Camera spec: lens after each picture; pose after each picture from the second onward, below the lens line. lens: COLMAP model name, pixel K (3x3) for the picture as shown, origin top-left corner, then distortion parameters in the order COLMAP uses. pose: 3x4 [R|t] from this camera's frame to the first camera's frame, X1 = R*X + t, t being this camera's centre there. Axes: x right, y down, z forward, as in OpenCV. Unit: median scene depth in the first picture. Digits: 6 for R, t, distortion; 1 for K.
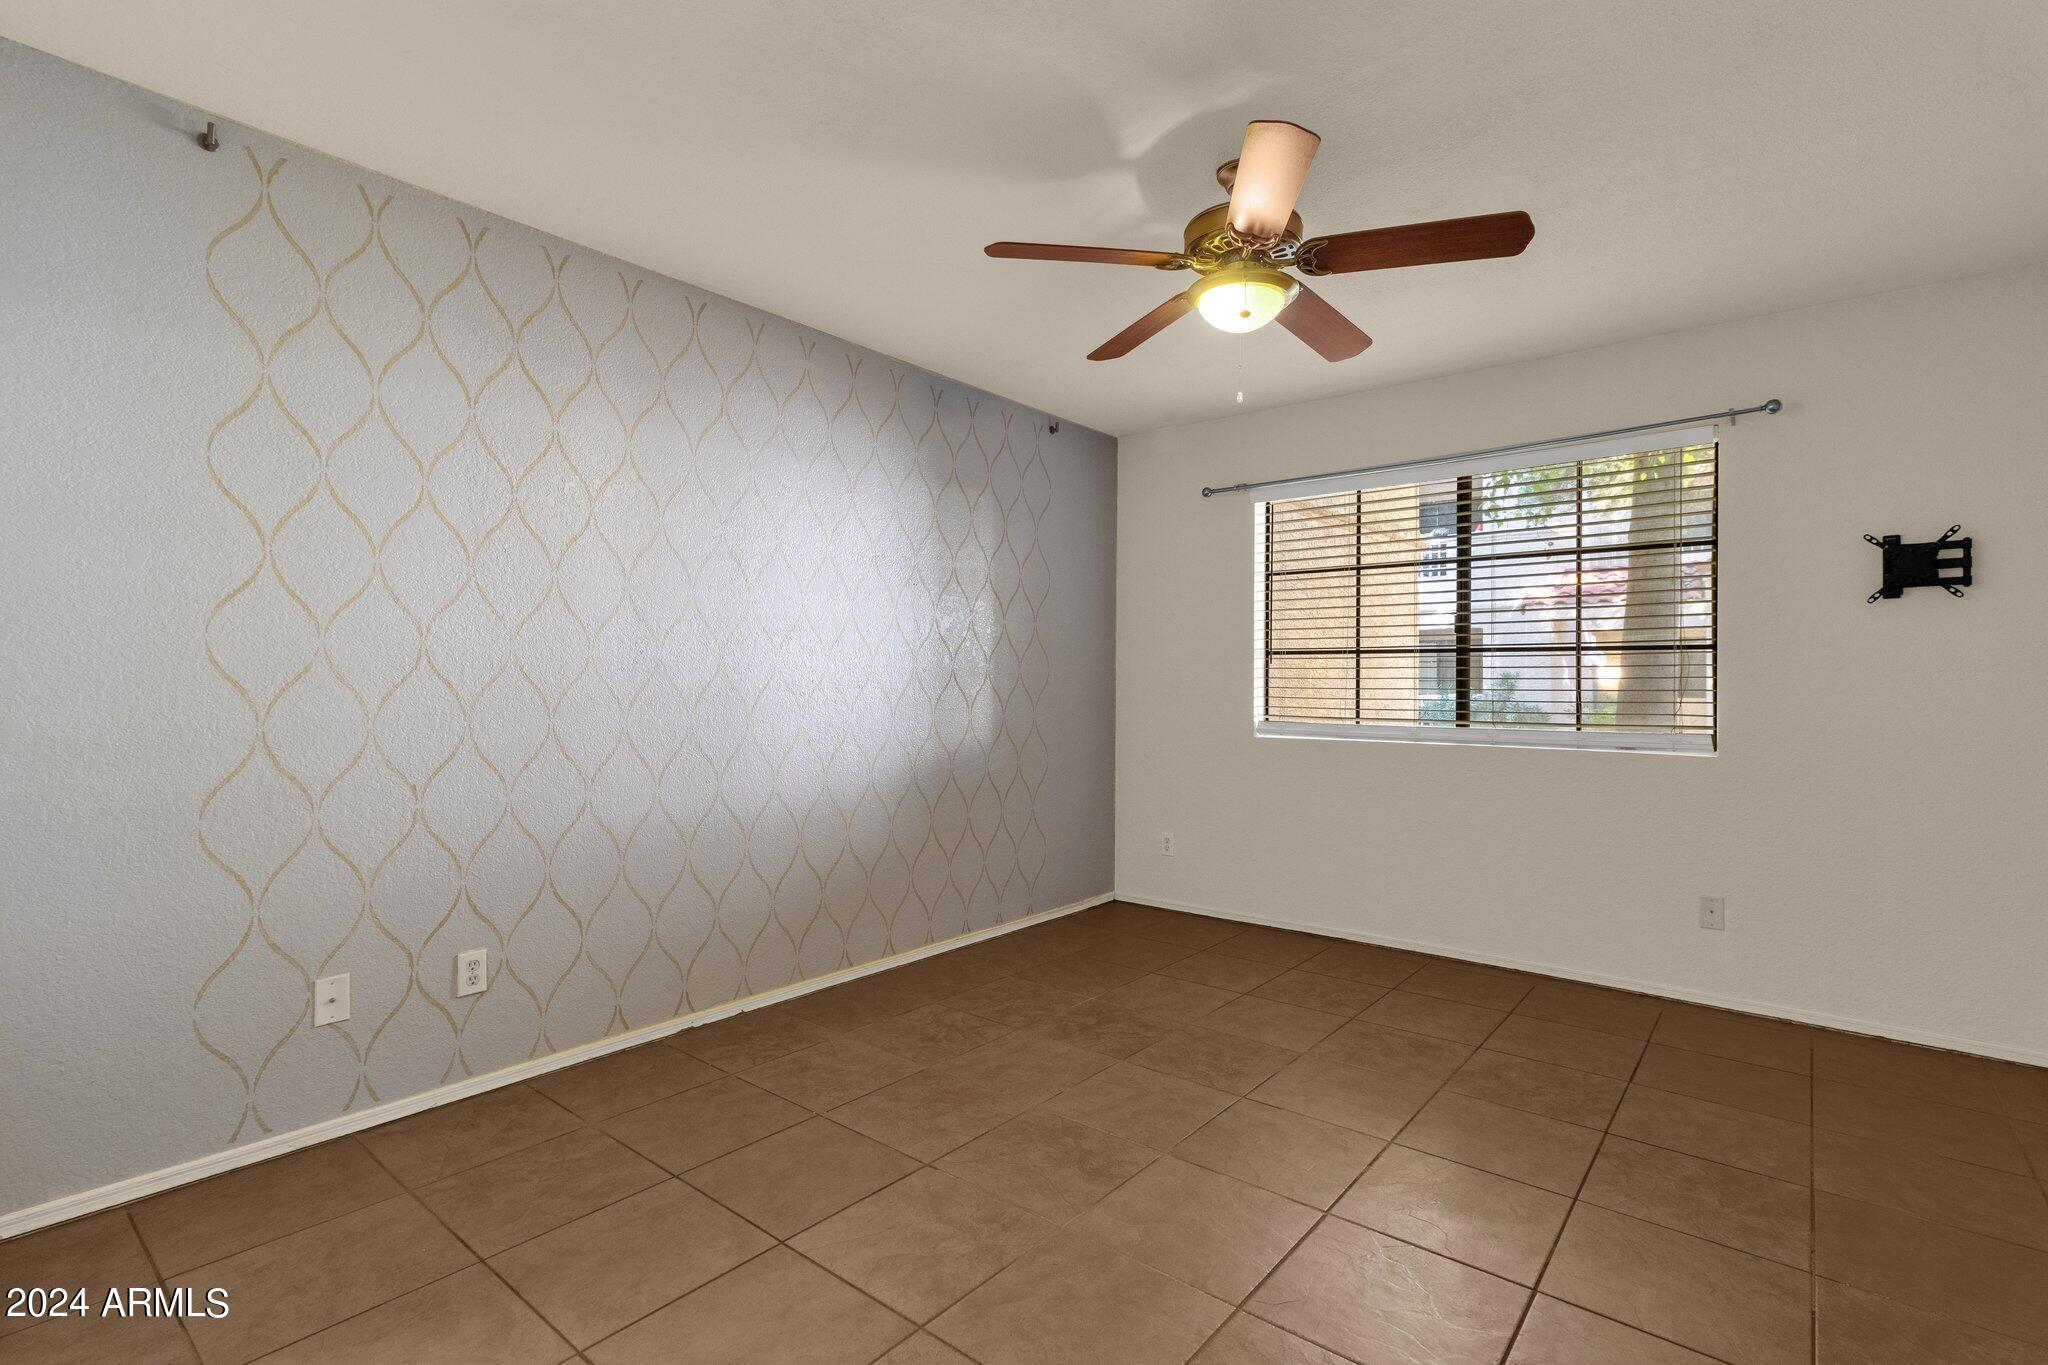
lens RADIAL K [[942.4, 0, 1049.4], [0, 942.4, 674.4], [0, 0, 1]] dist [0.002845, 0.000531]
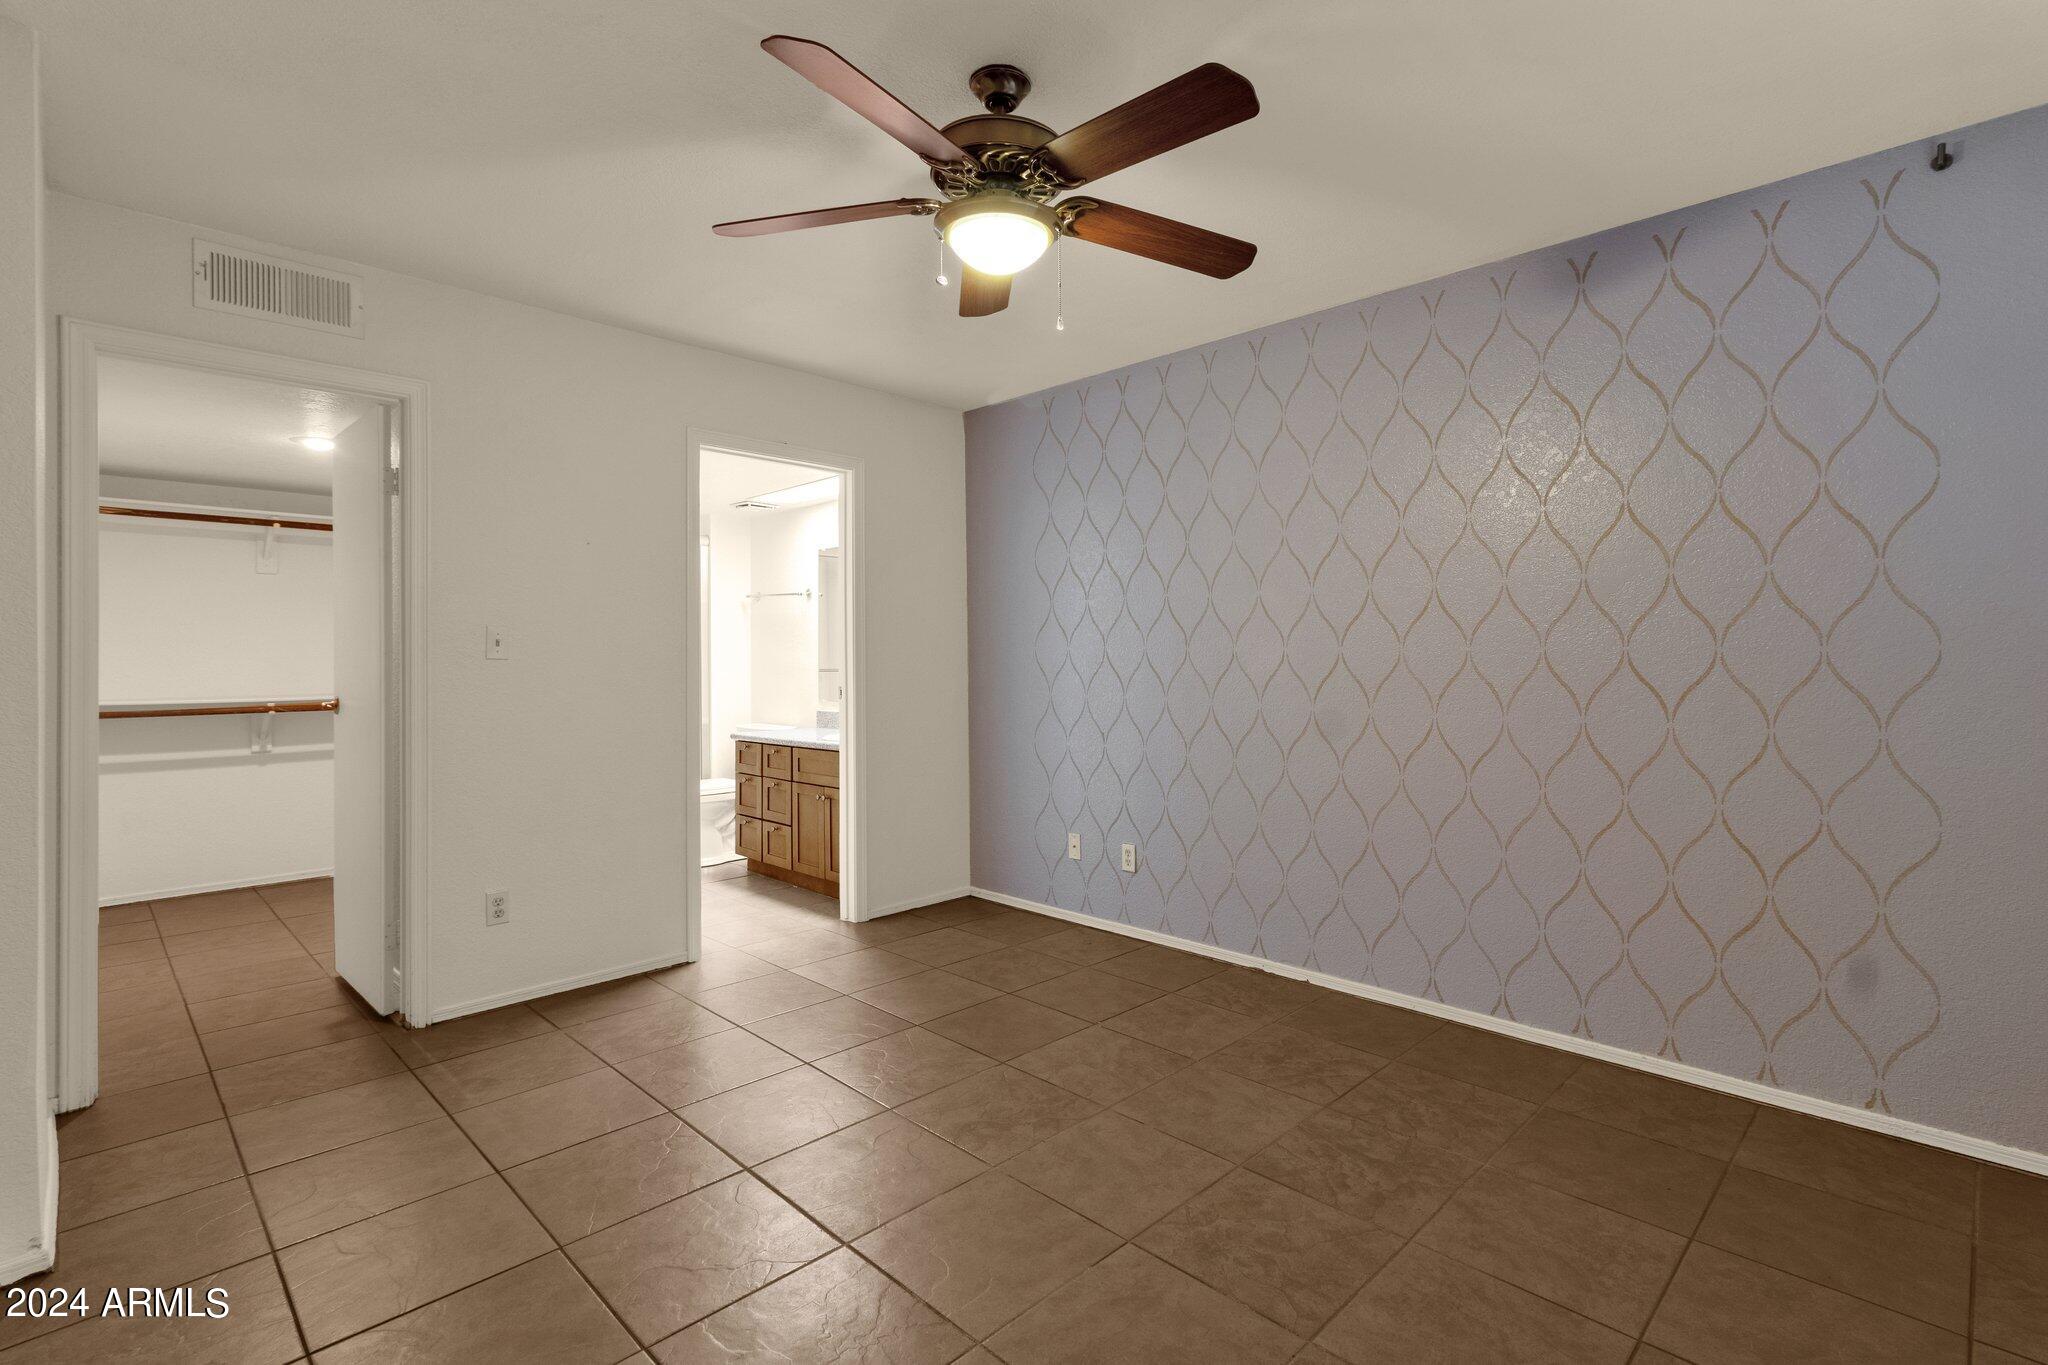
lens RADIAL K [[942.4, 0, 1049.4], [0, 942.4, 674.4], [0, 0, 1]] dist [0.002845, 0.000531]
pose [[-0.090075, 0.016132, -0.995804, 0.851107], [0.019168, 0.999712, 0.014462, -0.013019], [0.995751, -0.017785, -0.090358, 0.906110]]
